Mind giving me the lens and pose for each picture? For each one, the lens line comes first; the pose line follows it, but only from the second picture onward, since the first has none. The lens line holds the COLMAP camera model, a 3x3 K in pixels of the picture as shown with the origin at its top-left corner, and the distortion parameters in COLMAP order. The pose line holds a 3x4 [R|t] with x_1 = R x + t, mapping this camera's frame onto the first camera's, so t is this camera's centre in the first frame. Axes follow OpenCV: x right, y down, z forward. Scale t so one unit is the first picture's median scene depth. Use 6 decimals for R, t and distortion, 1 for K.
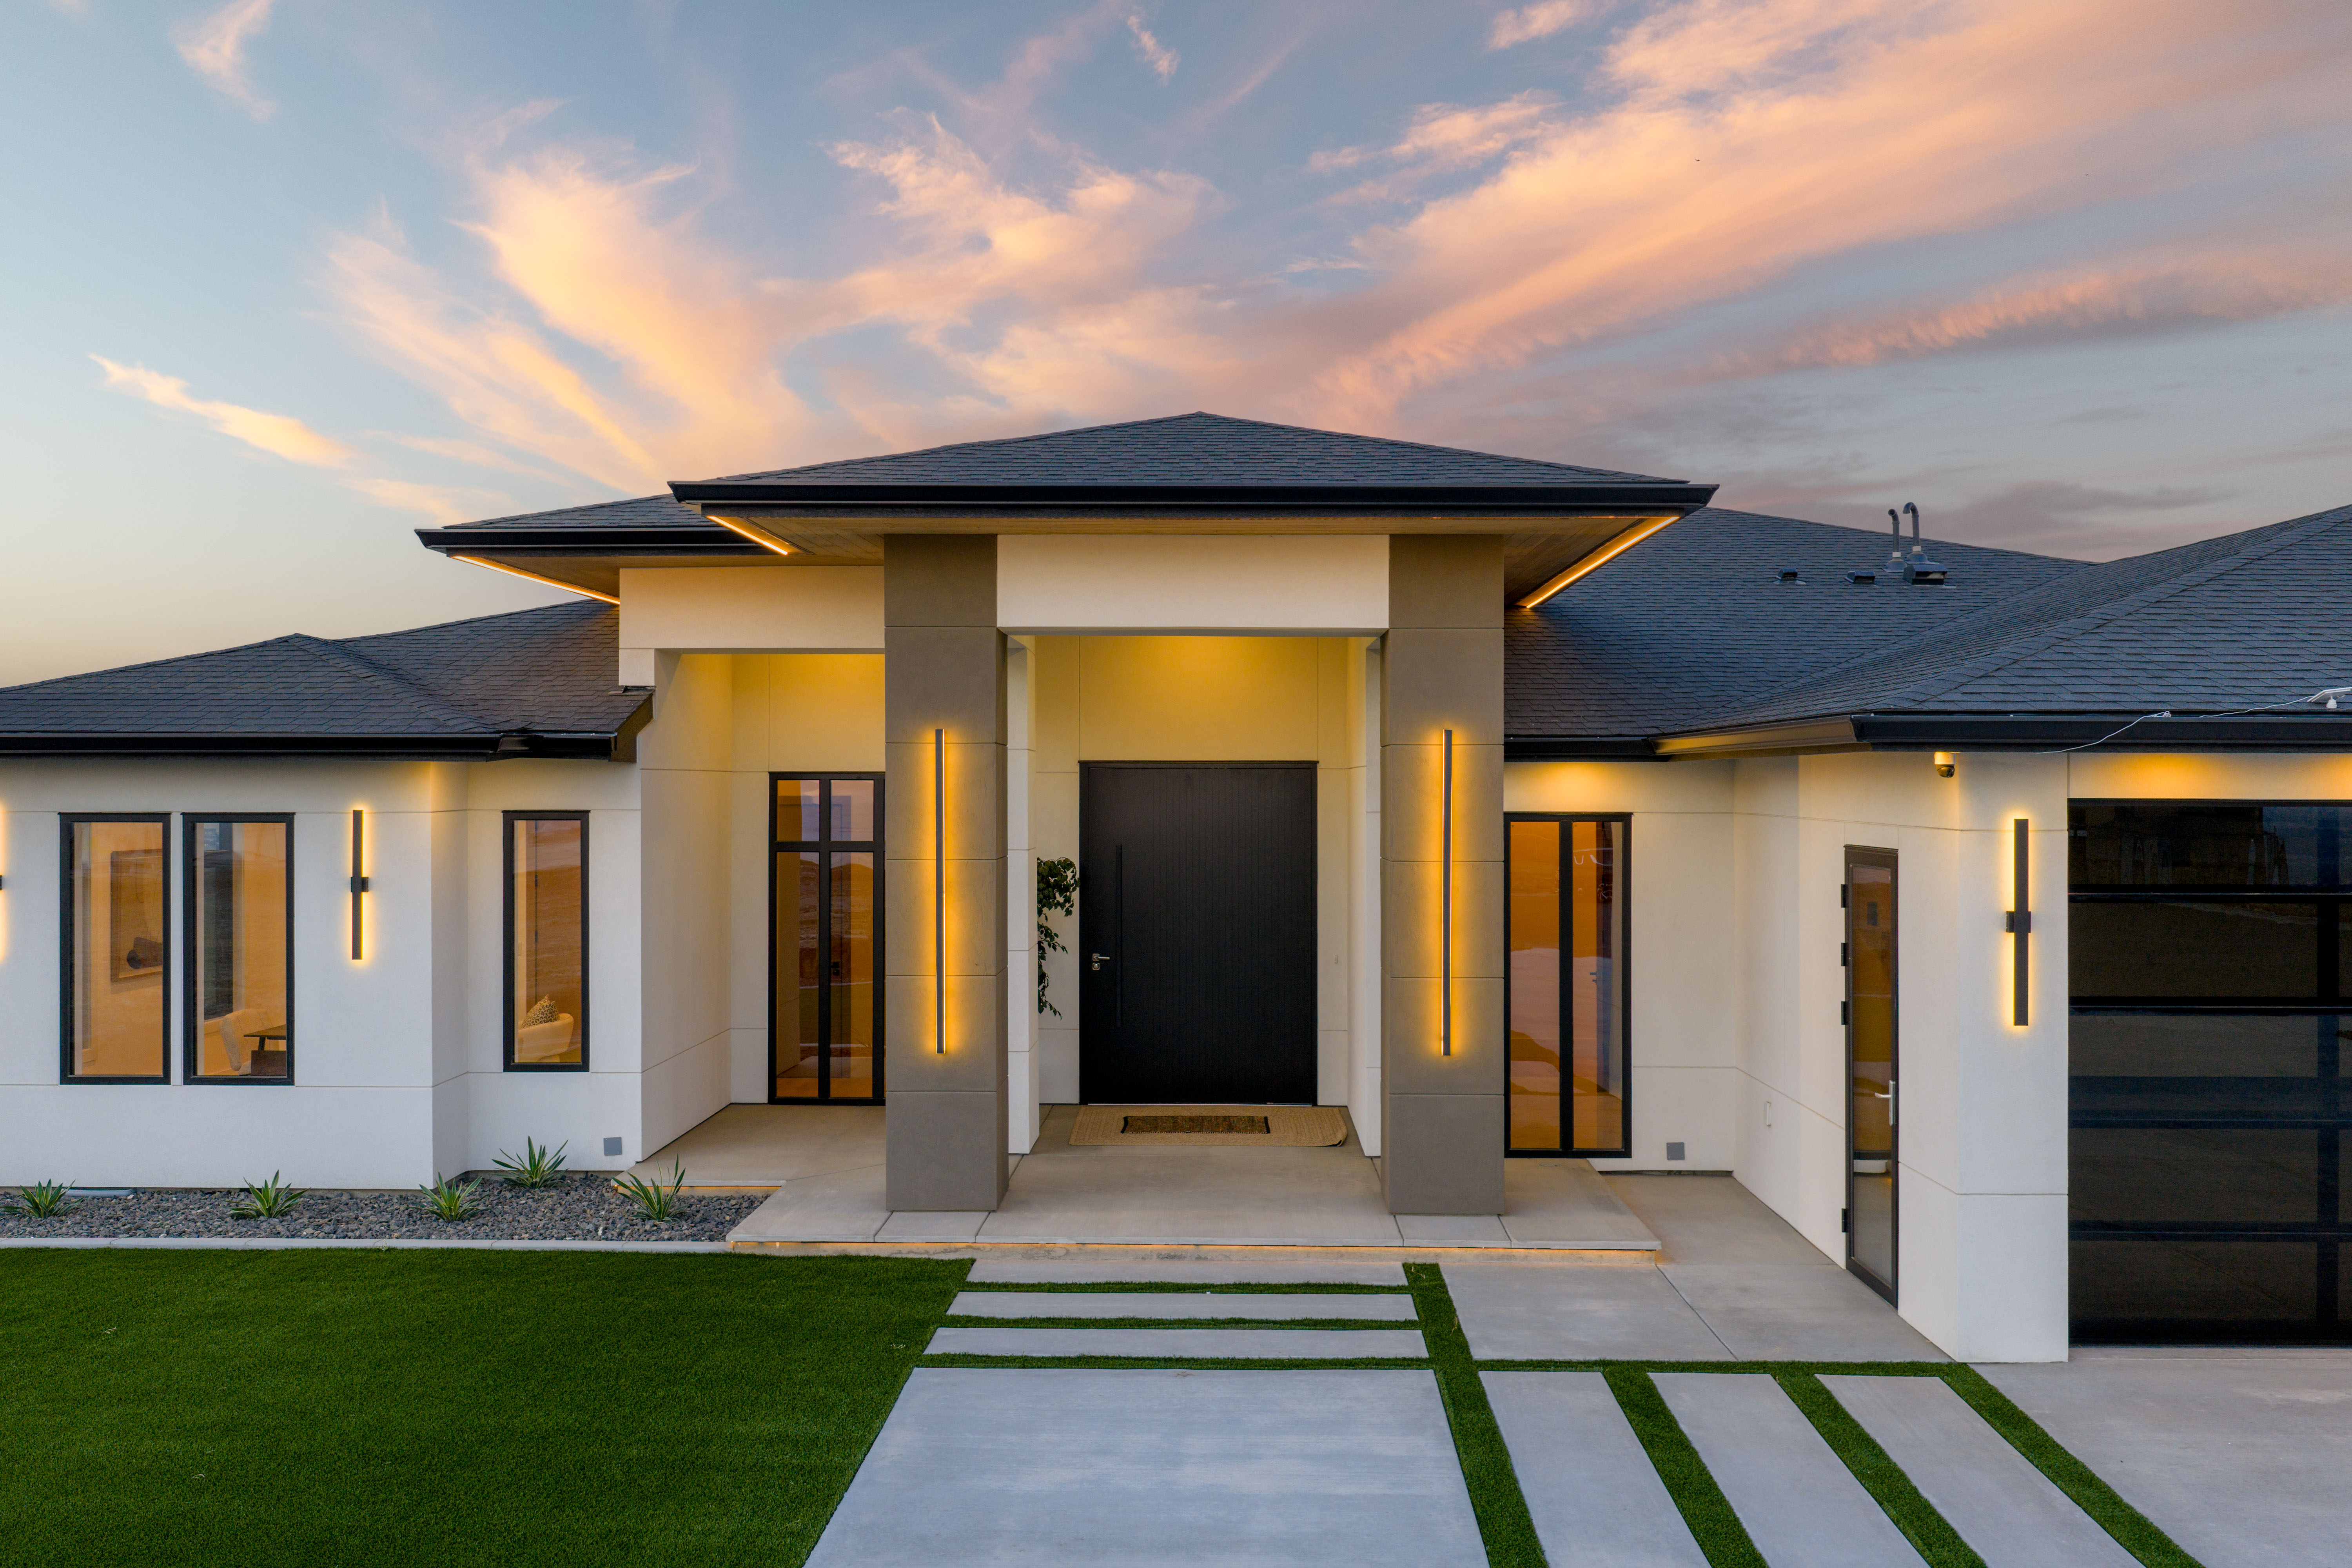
lens RADIAL K [[1877.7, 0, 1176.0], [0, 1877.7, 784.0], [0, 0, 1]] dist [-0.002955, -0.013090]
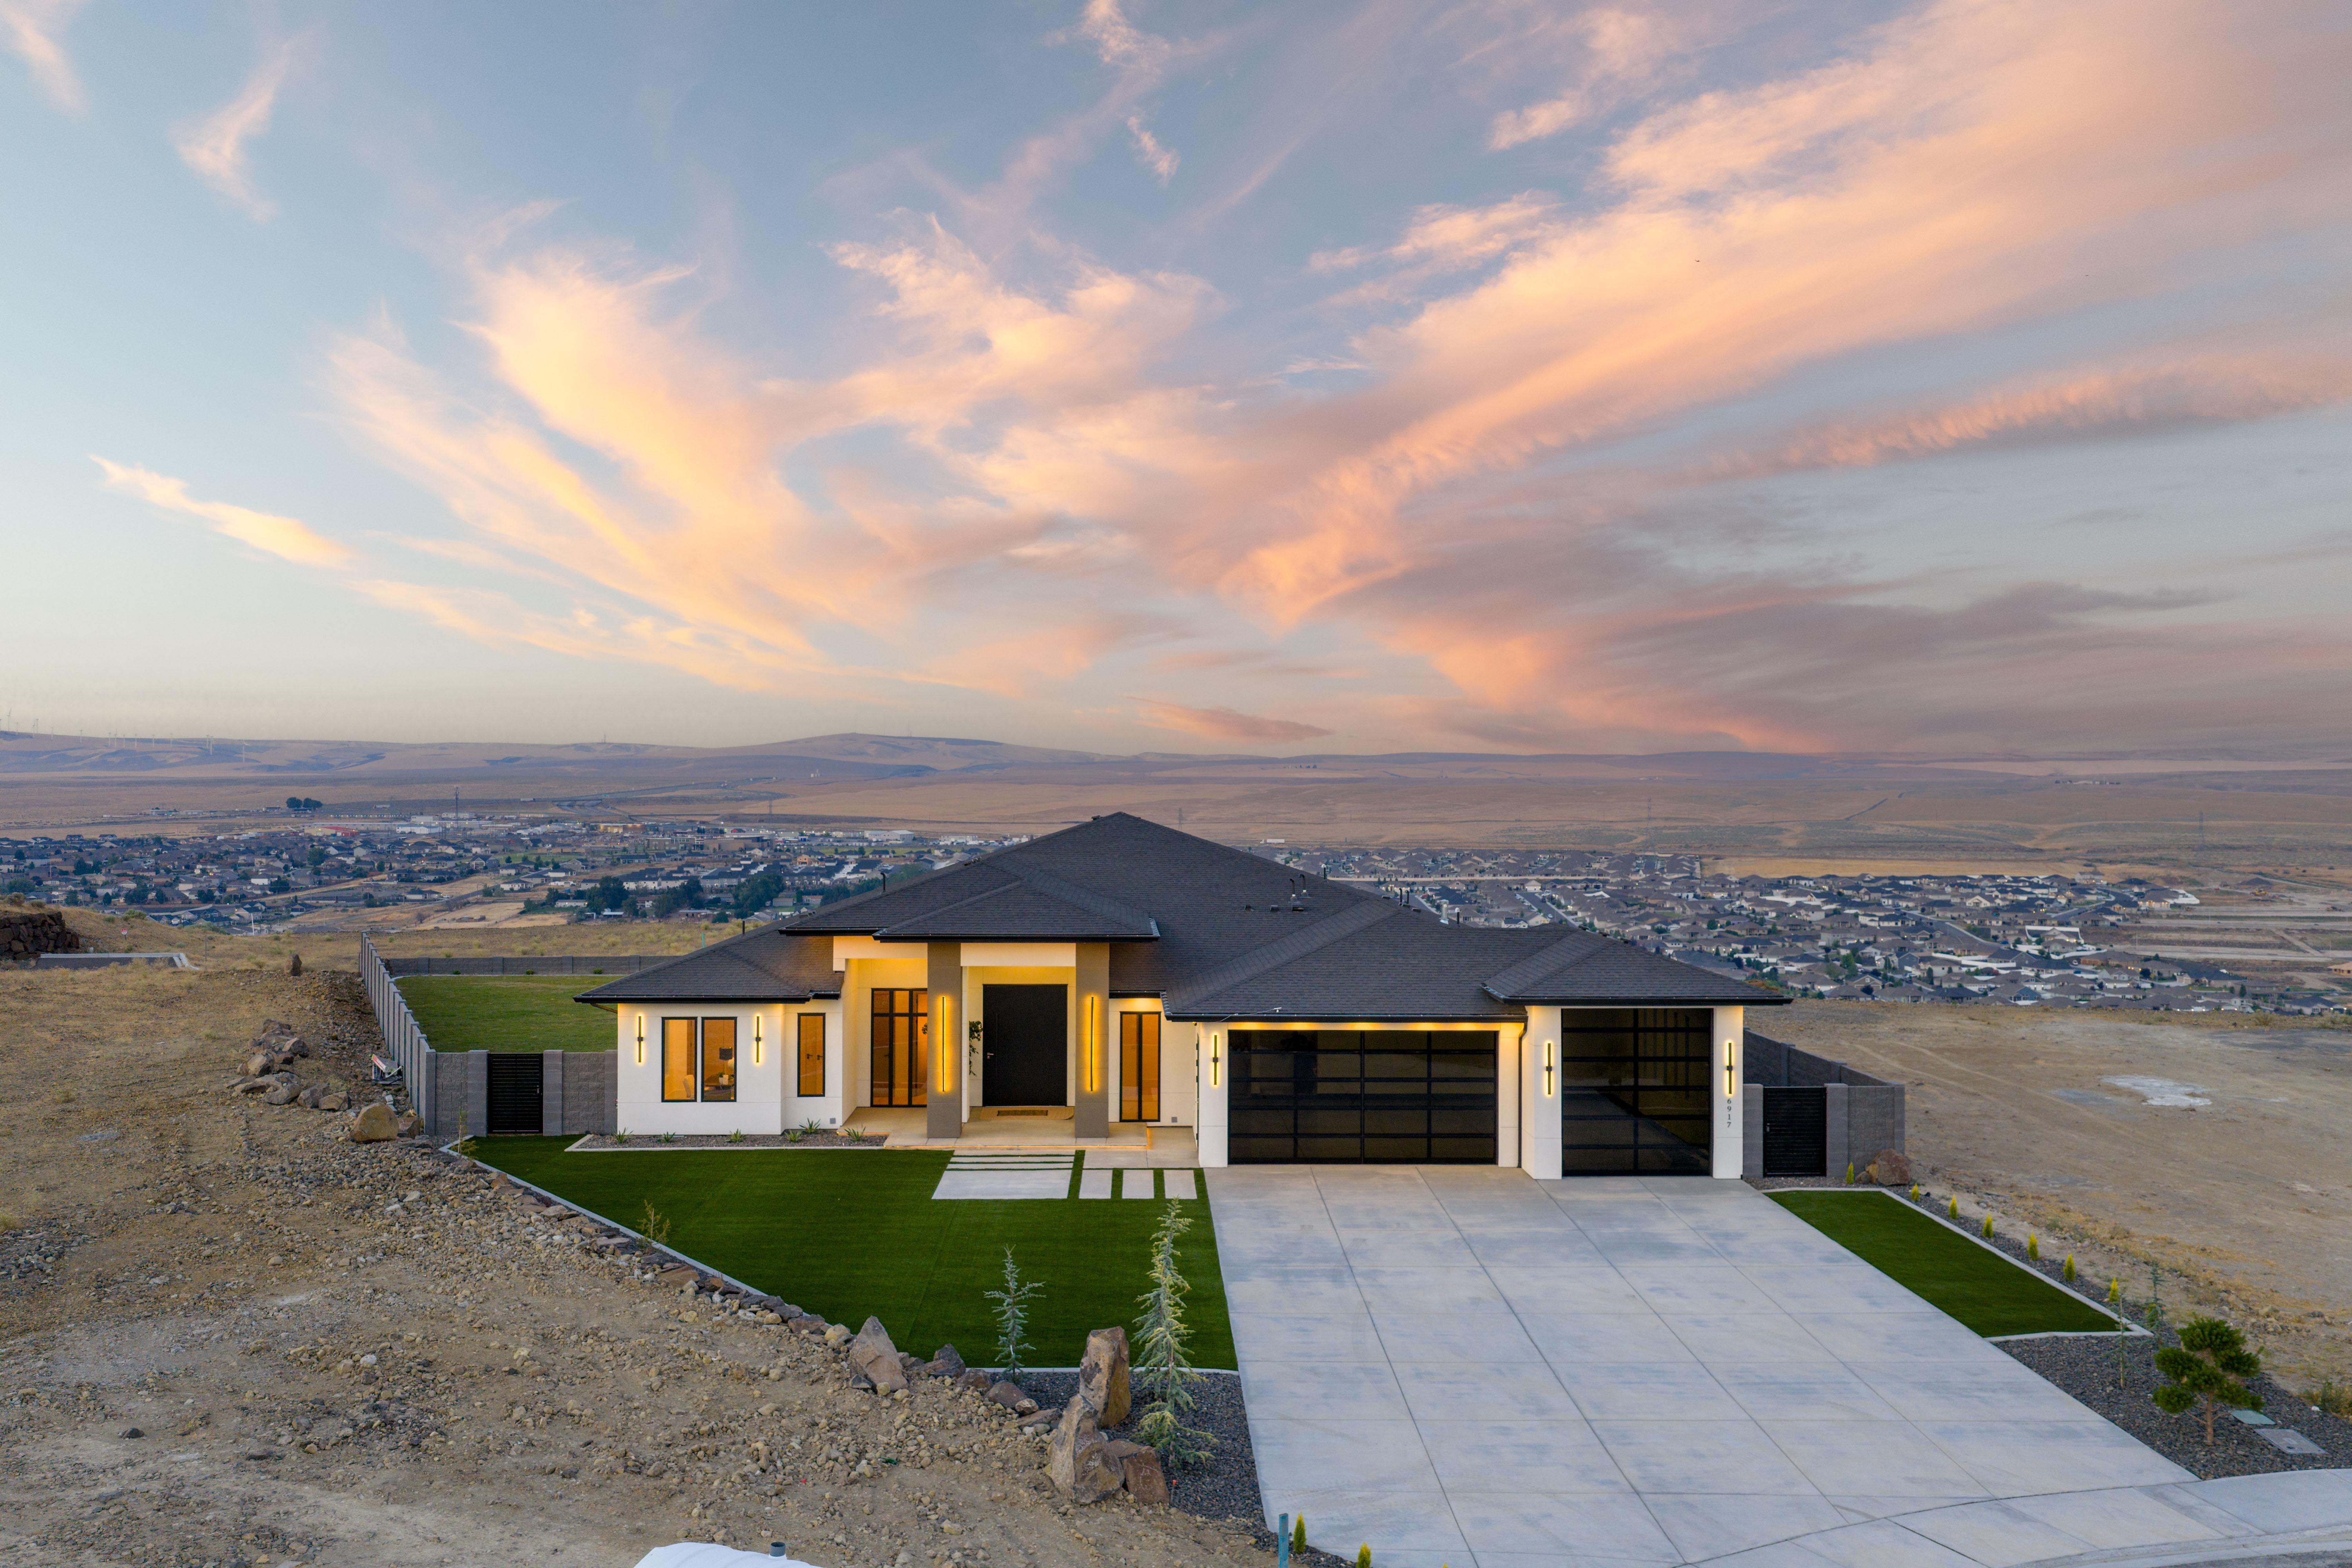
lens RADIAL K [[1877.7, 0, 1176.0], [0, 1877.7, 784.0], [0, 0, 1]] dist [-0.002955, -0.013090]
pose [[0.998020, 0.003606, 0.062799, 0.071493], [-0.003525, 0.999993, -0.001402, -0.367332], [-0.062804, 0.001178, 0.998025, -2.168822]]
